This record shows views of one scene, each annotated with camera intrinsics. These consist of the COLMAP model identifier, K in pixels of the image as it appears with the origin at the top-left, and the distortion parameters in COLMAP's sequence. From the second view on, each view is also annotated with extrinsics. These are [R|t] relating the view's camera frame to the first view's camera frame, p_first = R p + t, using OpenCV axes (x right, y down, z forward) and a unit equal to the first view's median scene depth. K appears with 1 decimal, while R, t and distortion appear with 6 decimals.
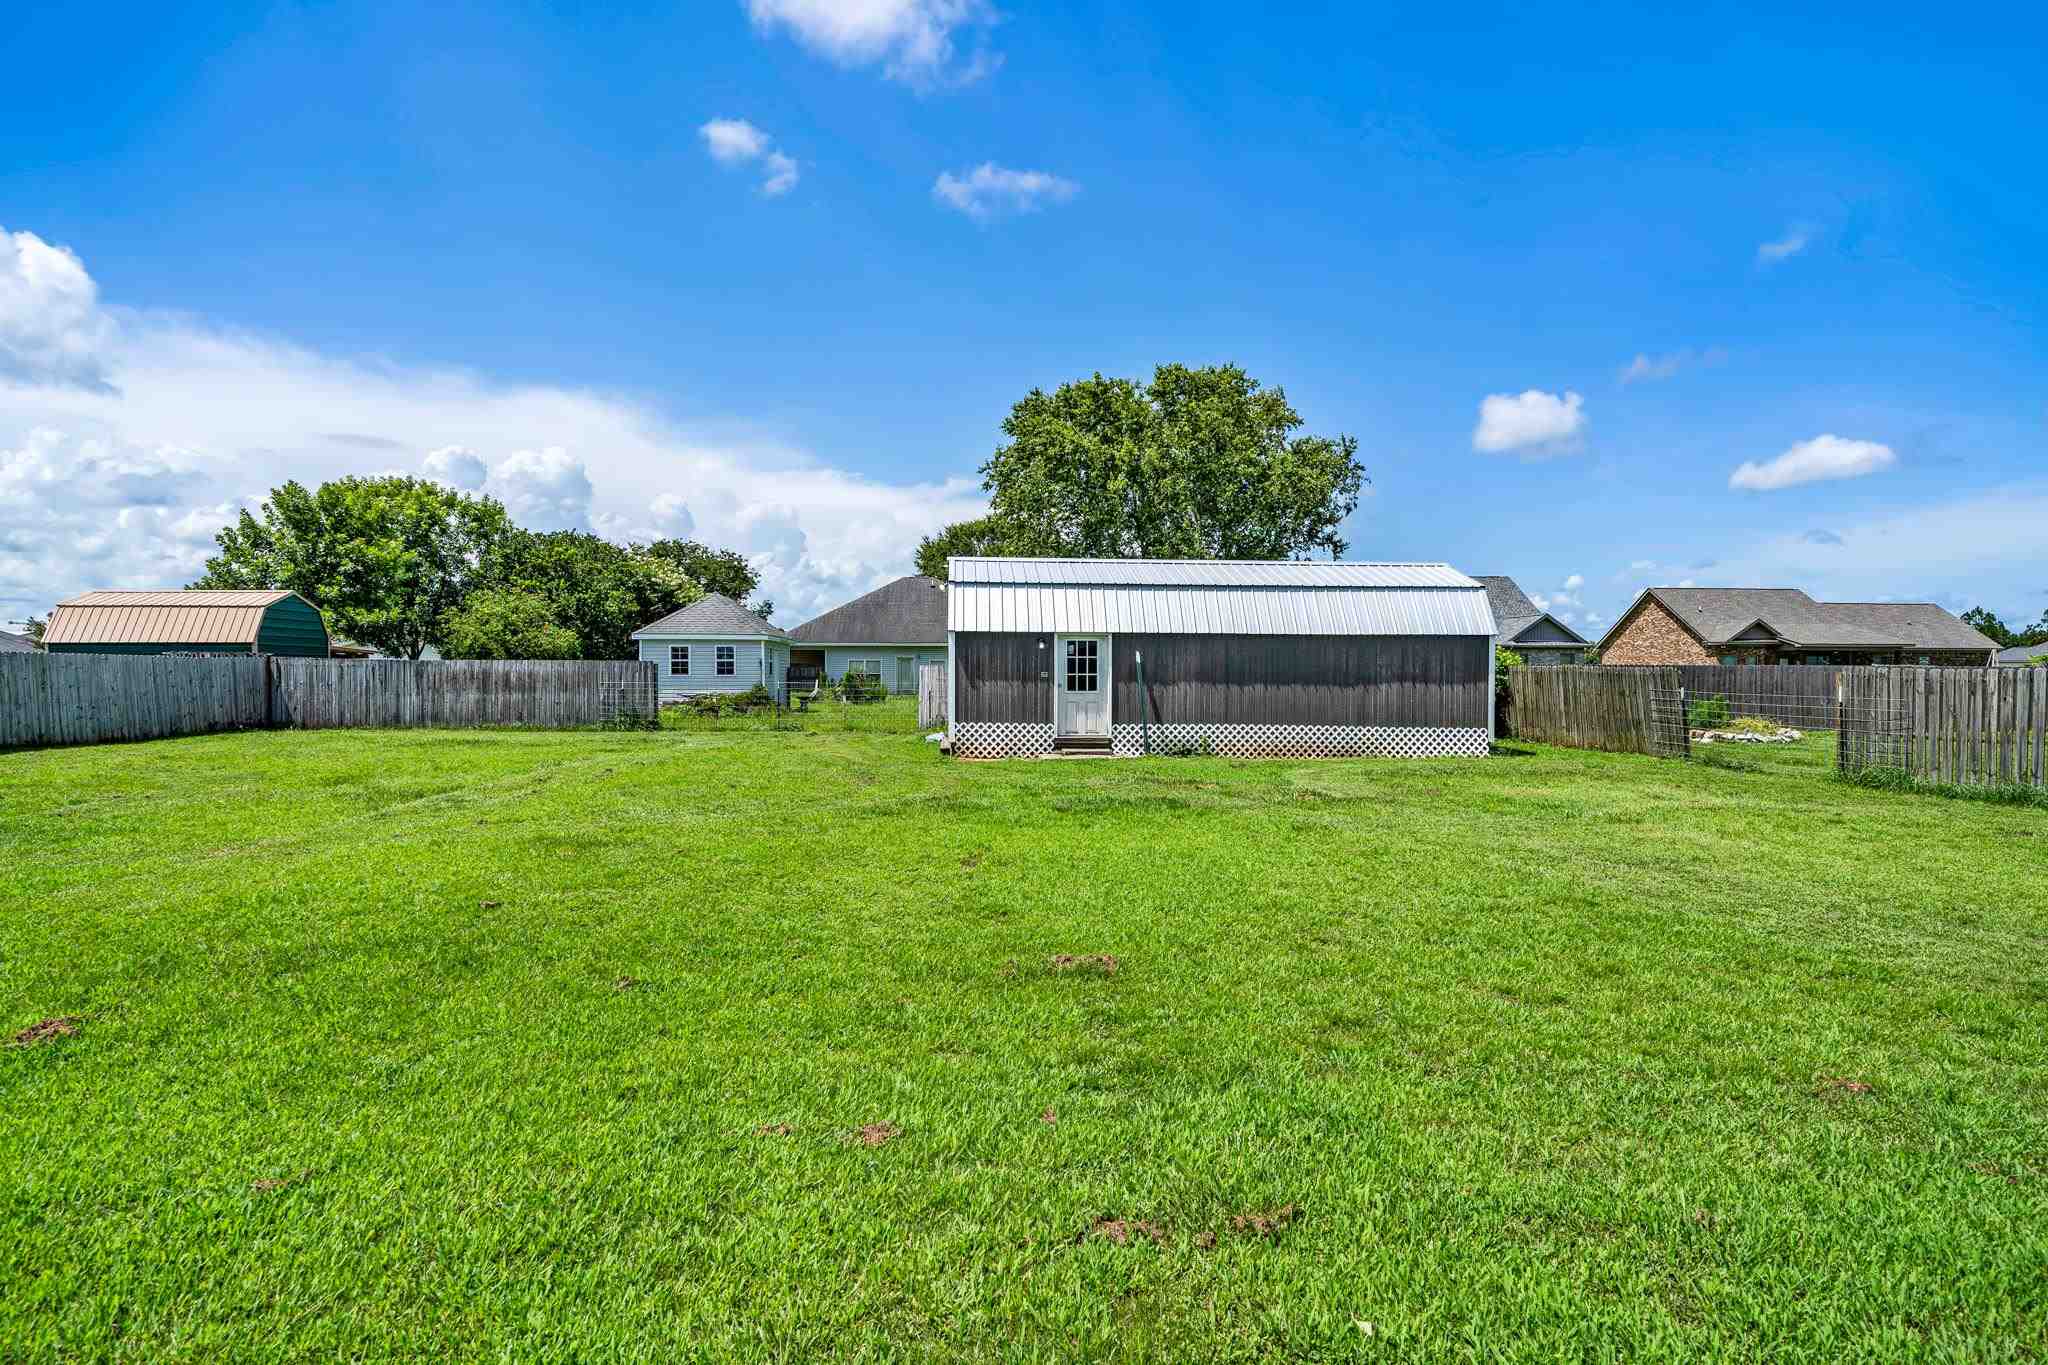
lens RADIAL K [[1046.5, 0, 1024.4], [0, 1046.5, 678.8], [0, 0, 1]] dist [0.004627, 0.001273]
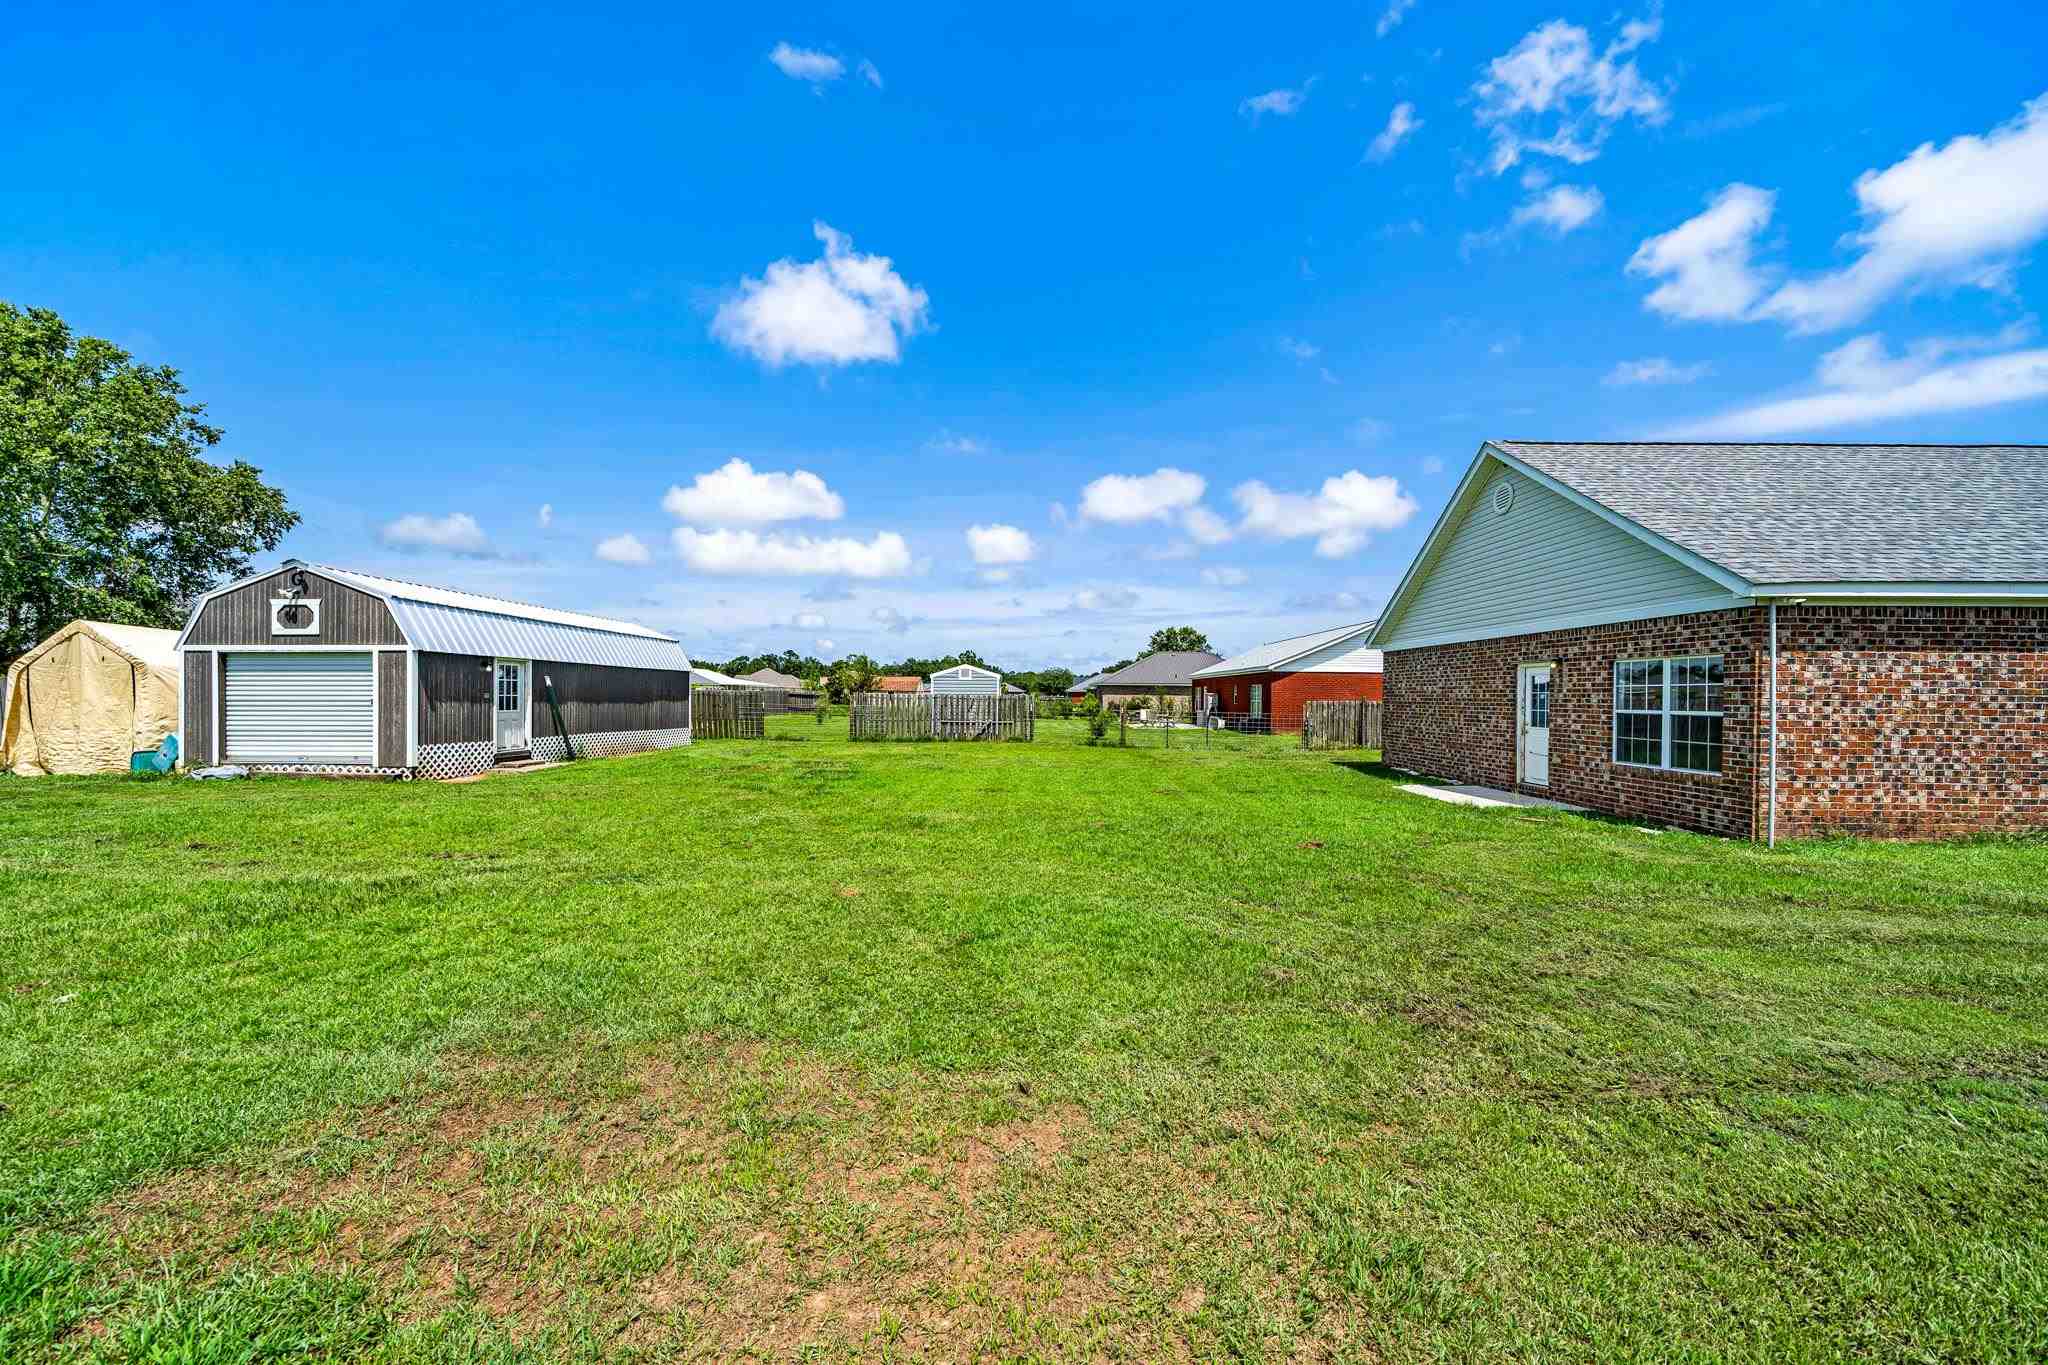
lens RADIAL K [[755.4, 0, 1017.4], [0, 755.4, 709.0], [0, 0, 1]] dist [0.027491, 0.000125]
pose [[0.101210, -0.019918, 0.994666, -0.505734], [-0.004523, 0.999780, 0.020481, -0.006280], [-0.994855, -0.006571, 0.101097, 0.270925]]
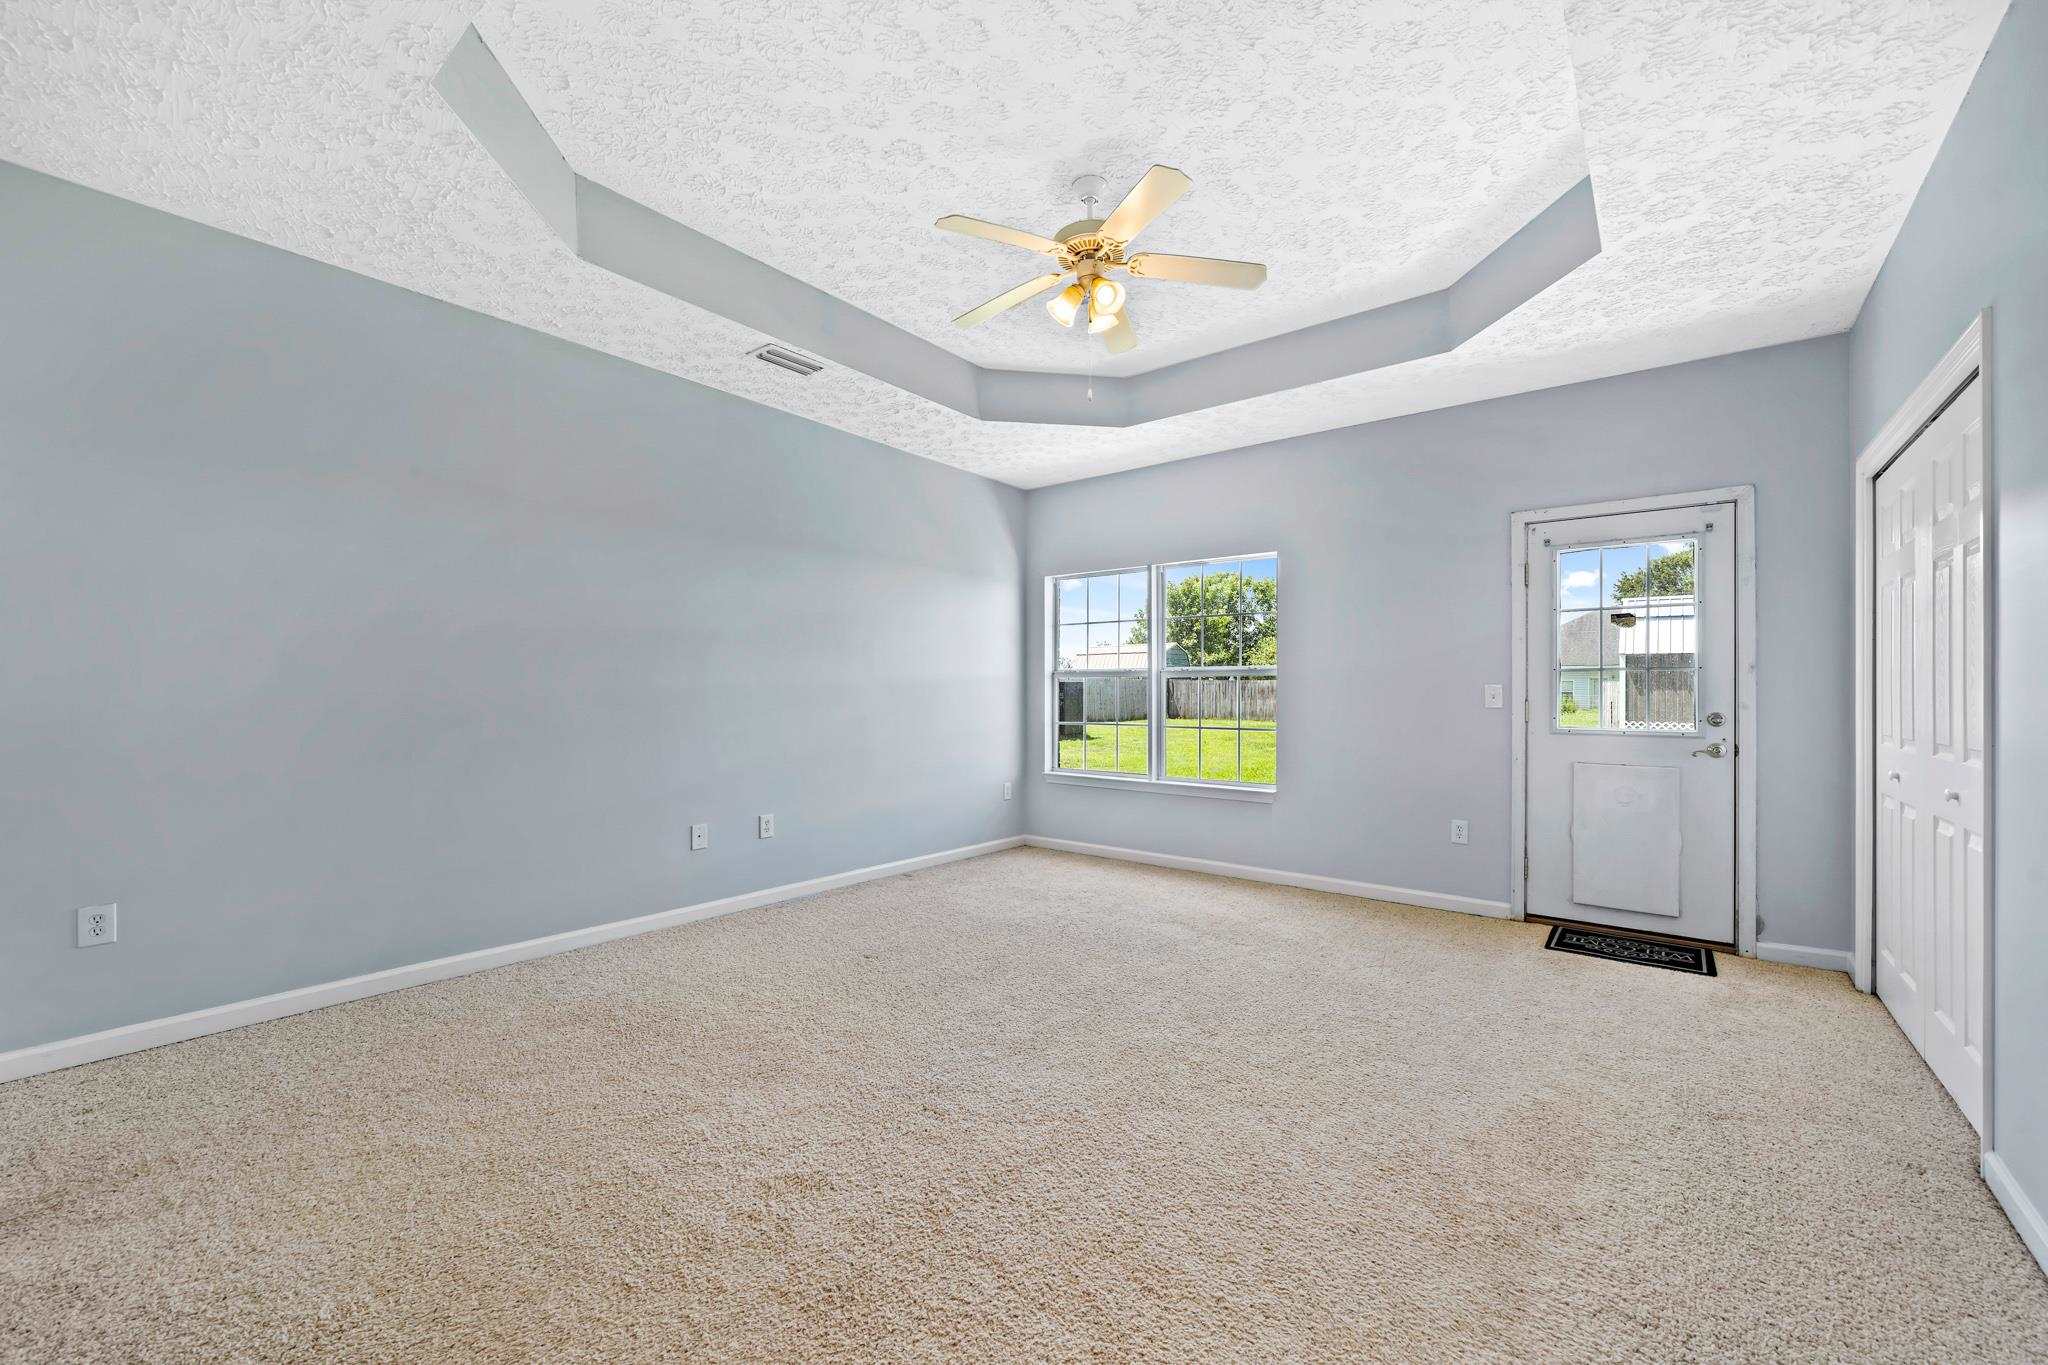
lens RADIAL K [[801.2, 0, 1013.9], [0, 801.2, 684.8], [0, 0, 1]] dist [0.002677, -0.000132]
pose [[0.729578, -0.007424, -0.683857, 0.047544], [-0.000990, 0.999929, -0.011911, 0.005125], [0.683897, 0.009367, 0.729519, -0.215706]]
